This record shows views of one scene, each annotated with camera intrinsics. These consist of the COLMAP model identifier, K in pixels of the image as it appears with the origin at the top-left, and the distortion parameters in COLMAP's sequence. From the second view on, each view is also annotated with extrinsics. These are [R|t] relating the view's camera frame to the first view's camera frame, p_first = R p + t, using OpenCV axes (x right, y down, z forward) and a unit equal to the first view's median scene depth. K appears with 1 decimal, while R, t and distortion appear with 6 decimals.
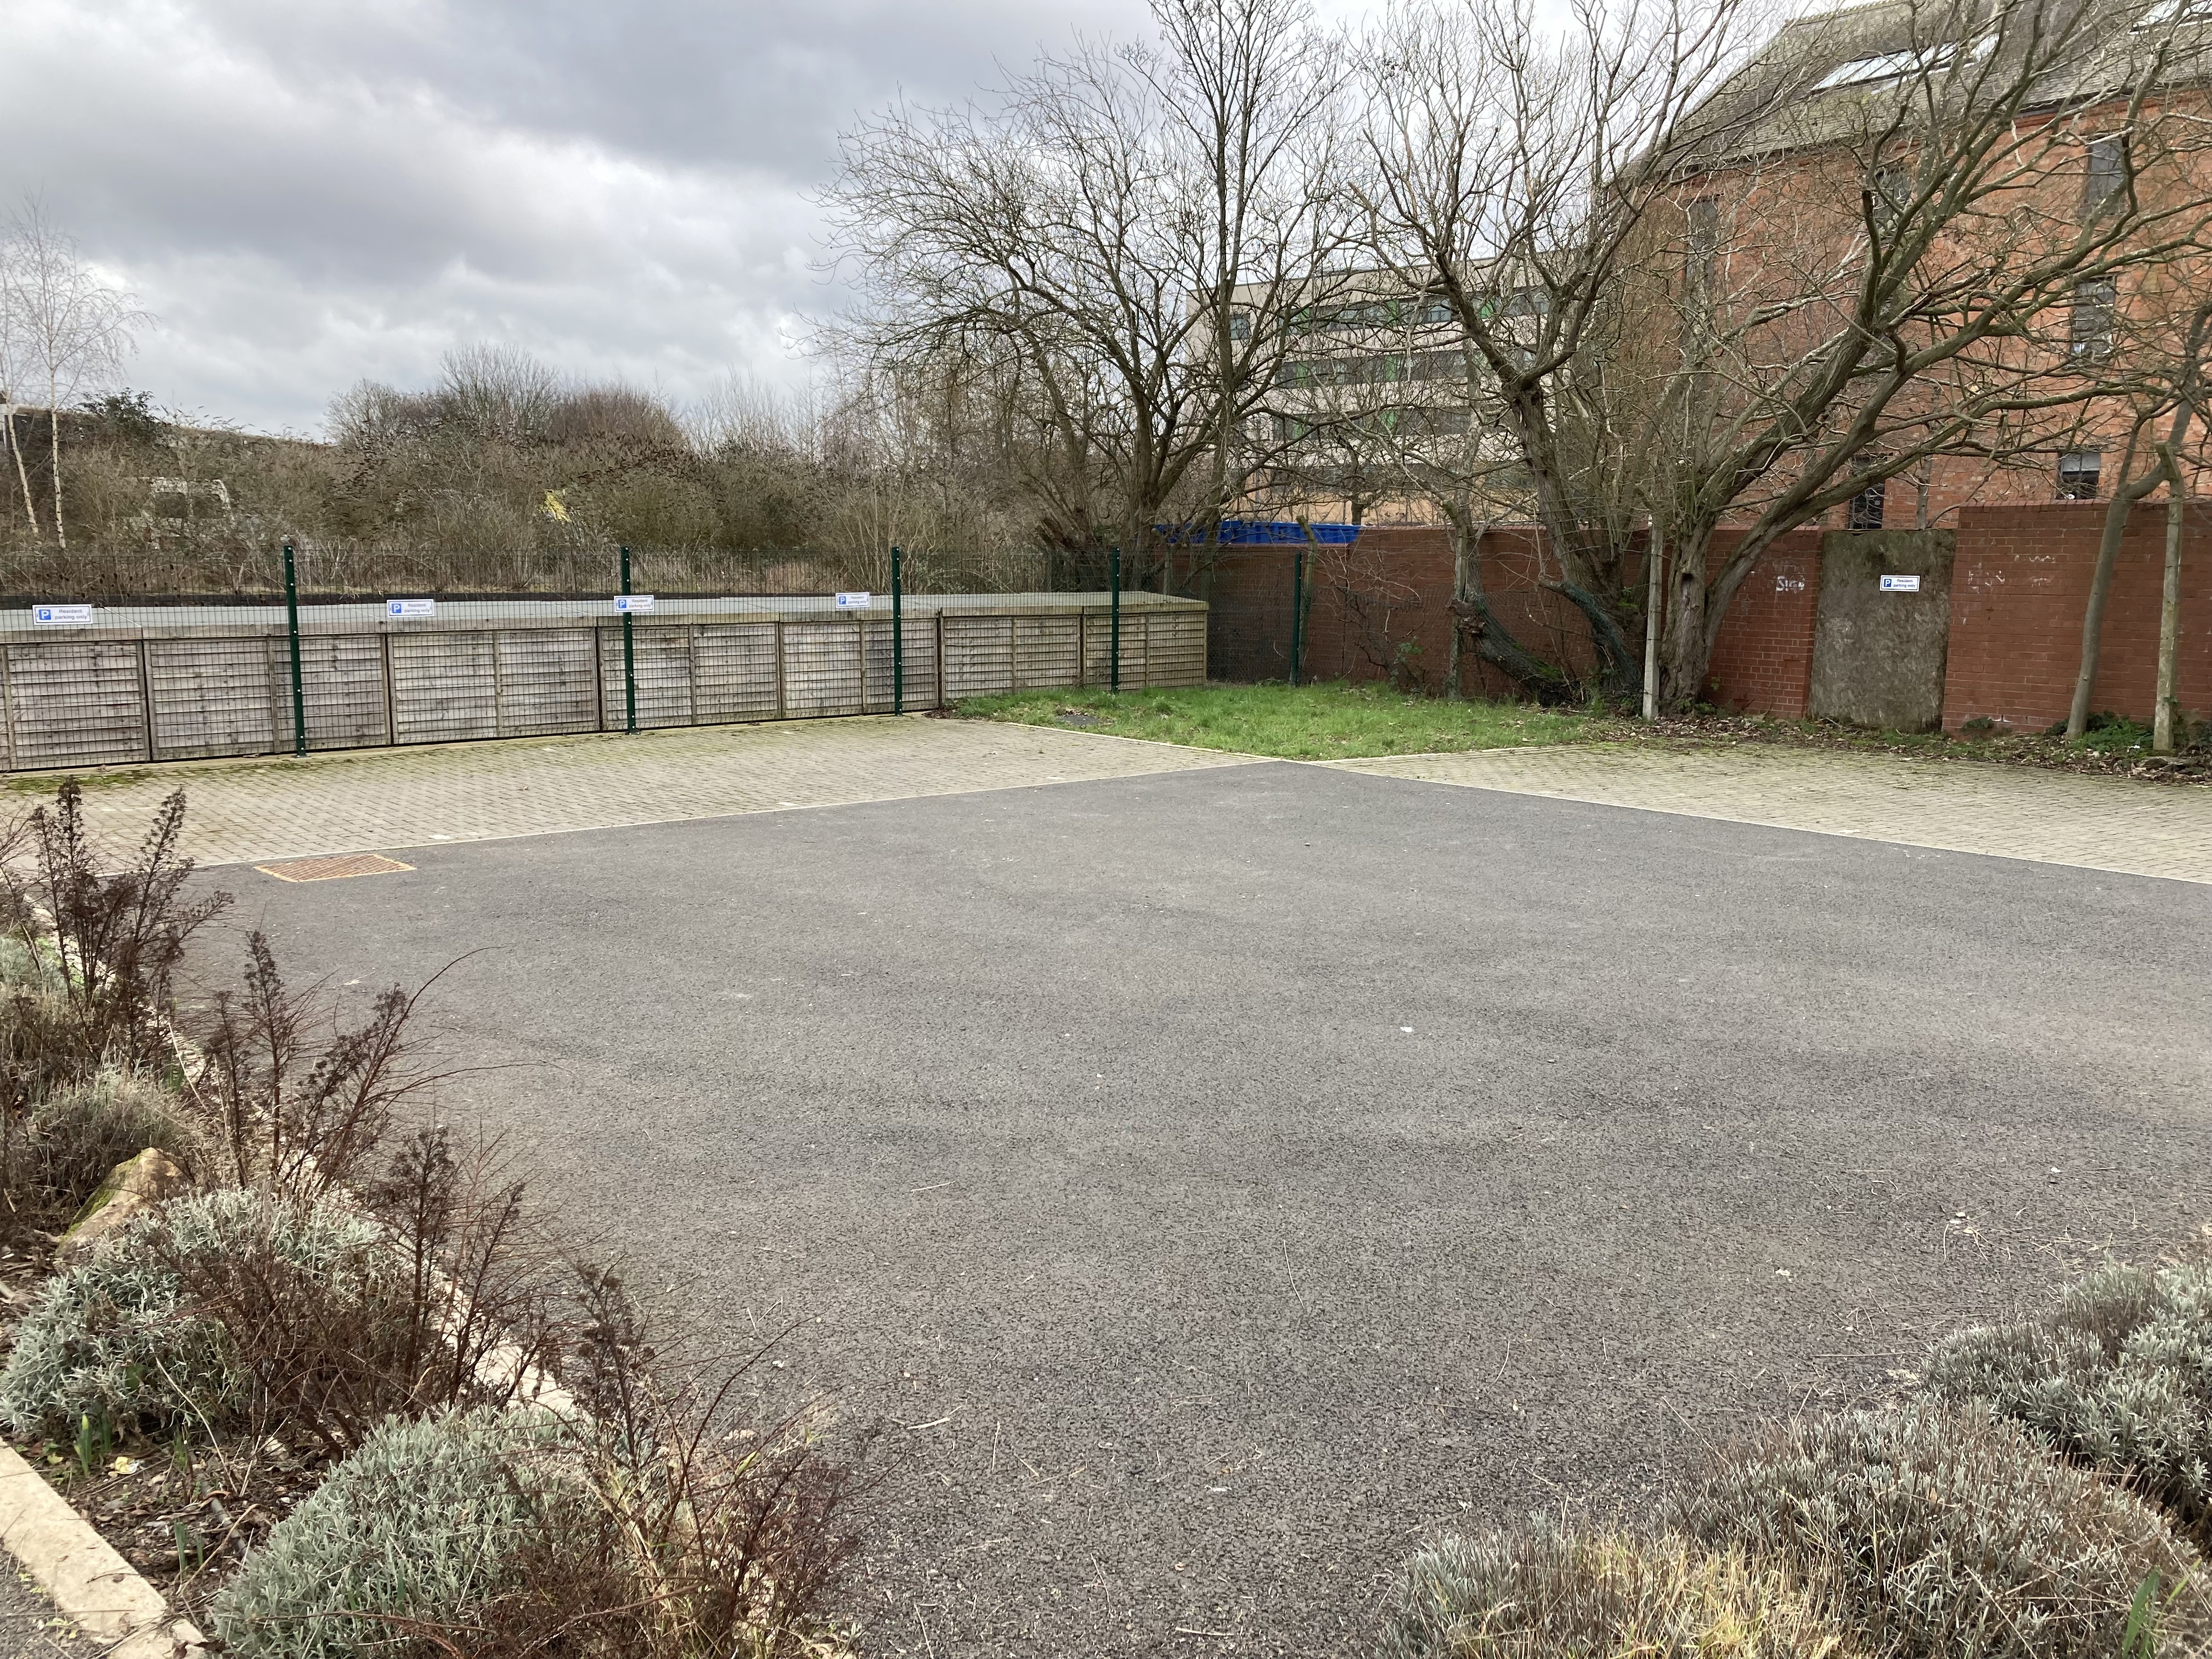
lens RADIAL K [[1833.8, 0, 1109.6], [0, 1833.8, 818.3], [0, 0, 1]] dist [0.049585, -0.052411]
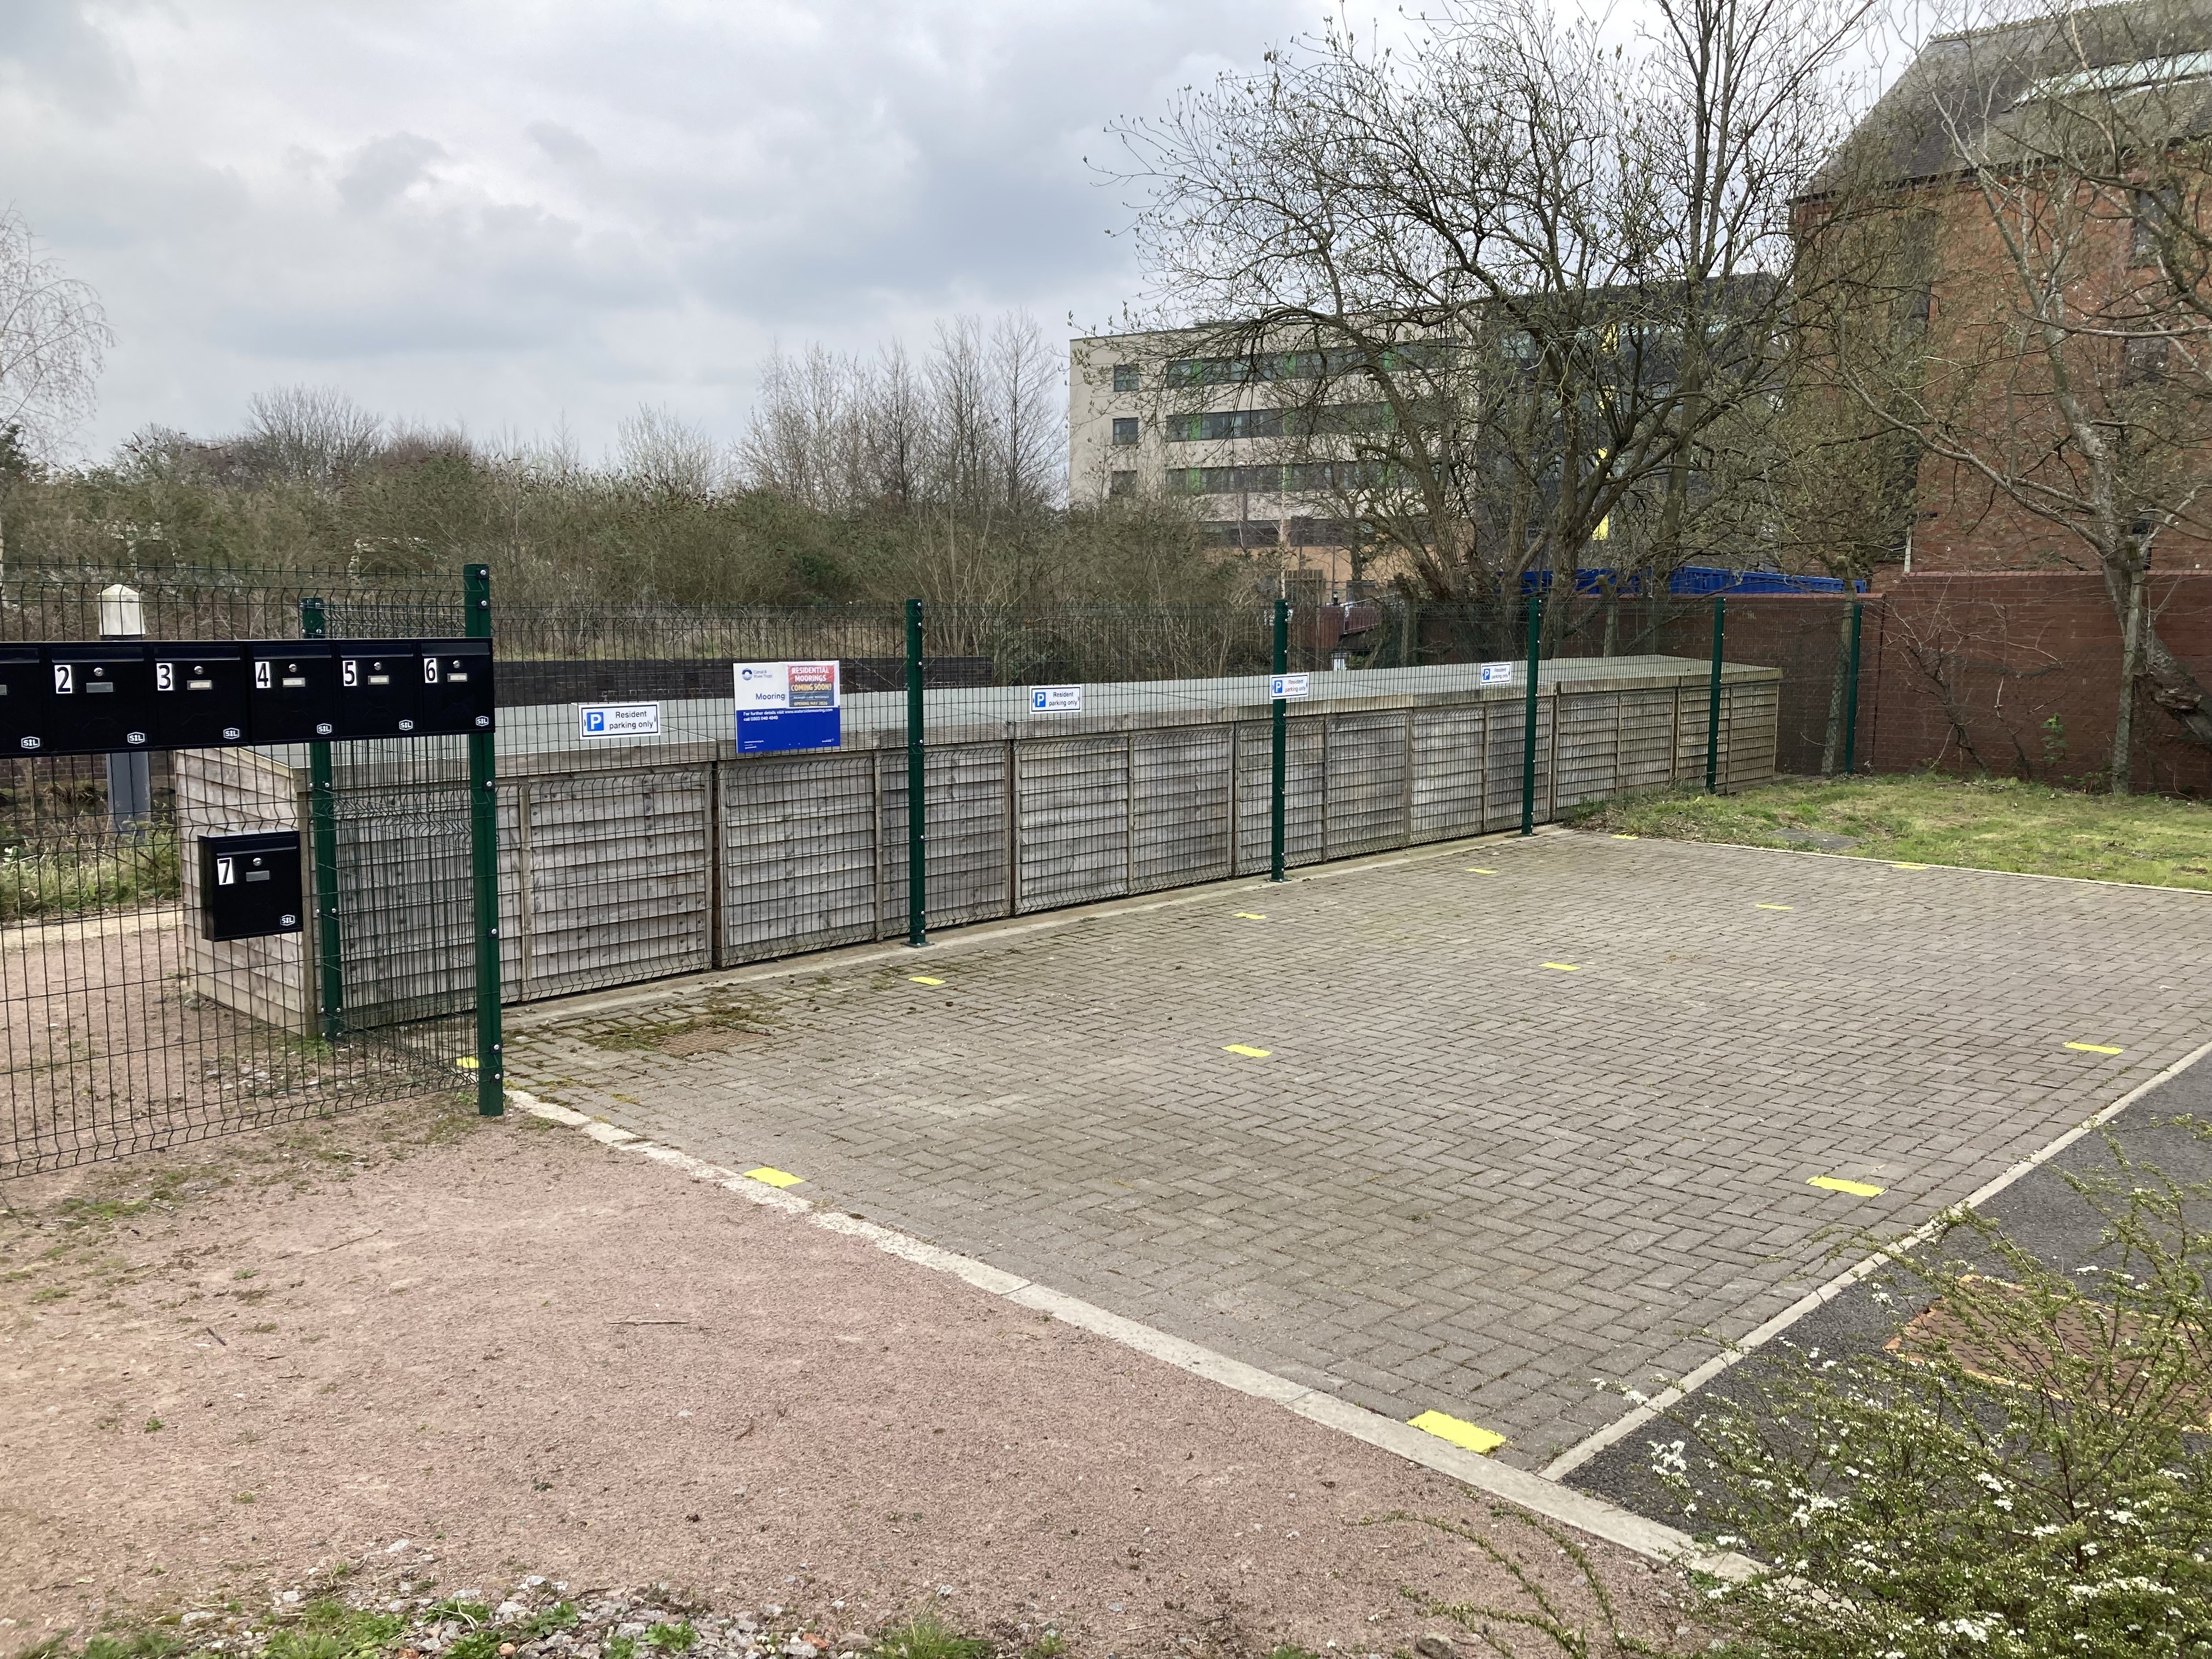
lens RADIAL K [[1833.8, 0, 1109.6], [0, 1833.8, 818.3], [0, 0, 1]] dist [0.049585, -0.052411]
pose [[0.991024, -0.021154, 0.131997, -0.385831], [0.025387, 0.999213, -0.030470, -0.046854], [-0.131248, 0.033547, 0.990782, 0.333401]]
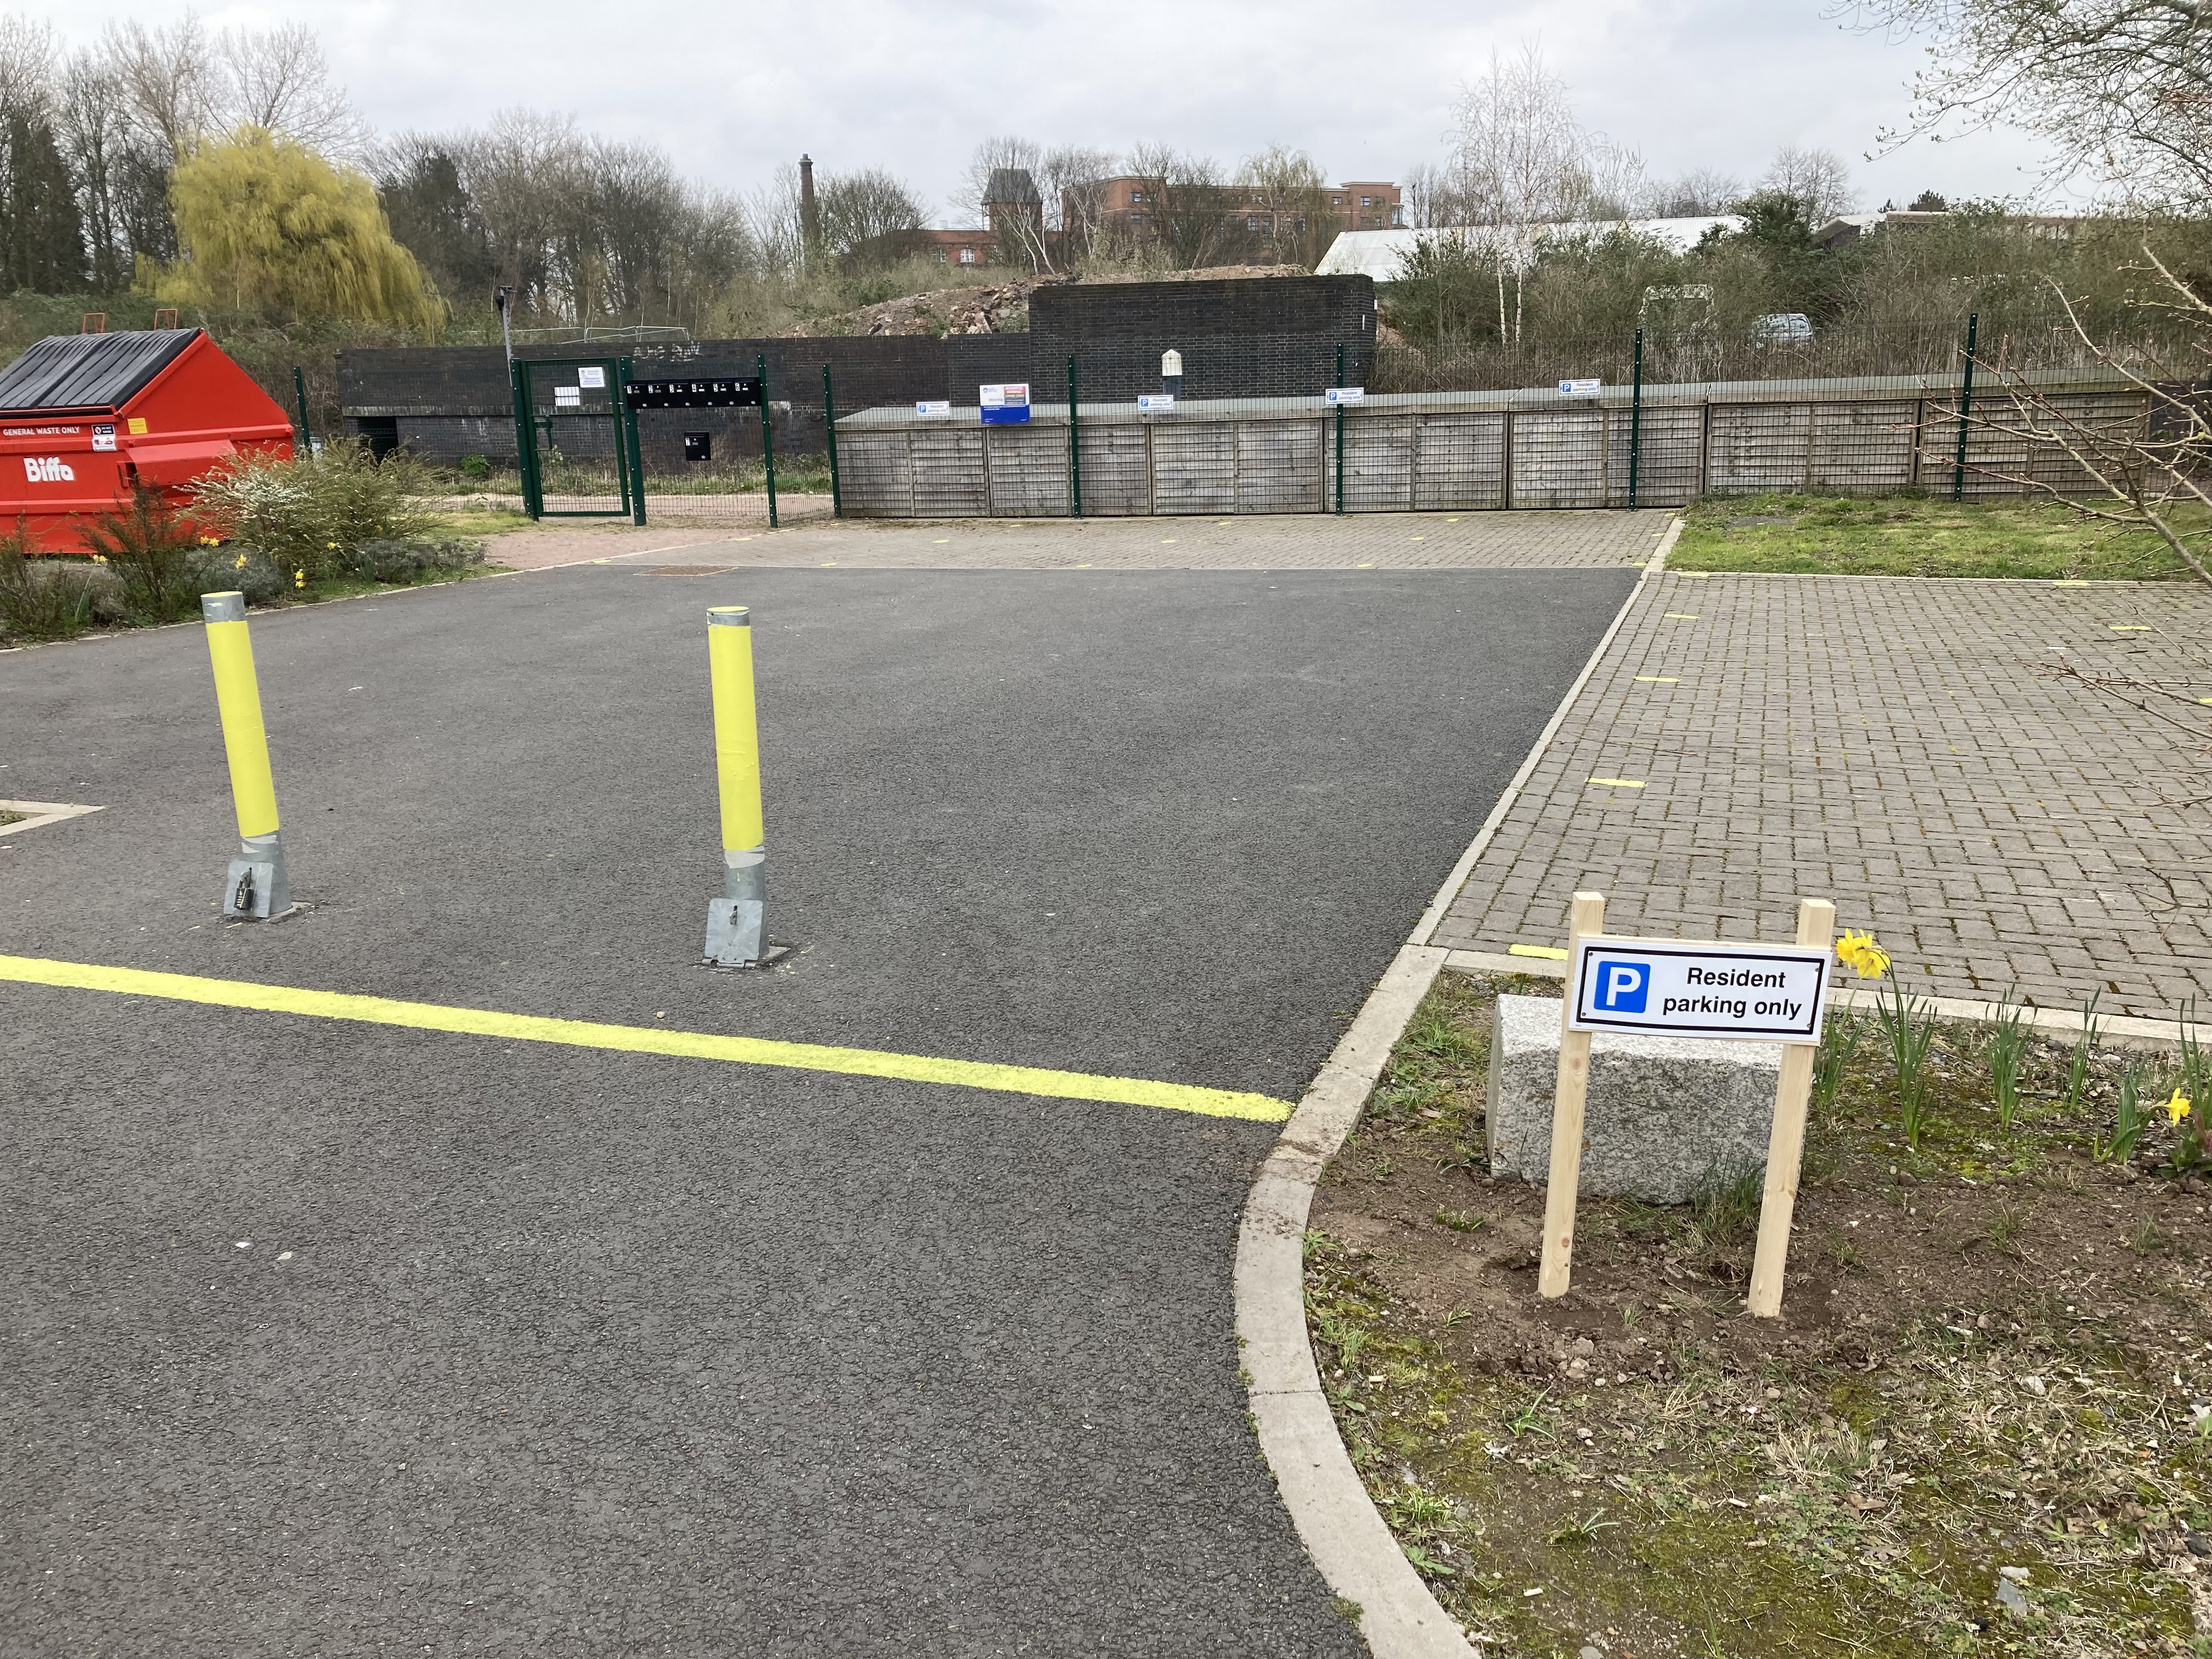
lens RADIAL K [[1833.8, 0, 1109.6], [0, 1833.8, 818.3], [0, 0, 1]] dist [0.049585, -0.052411]
pose [[0.549408, 0.187680, -0.814203, 0.569500], [-0.081734, 0.981845, 0.171171, -0.042670], [0.831547, -0.027495, 0.554773, 0.248290]]
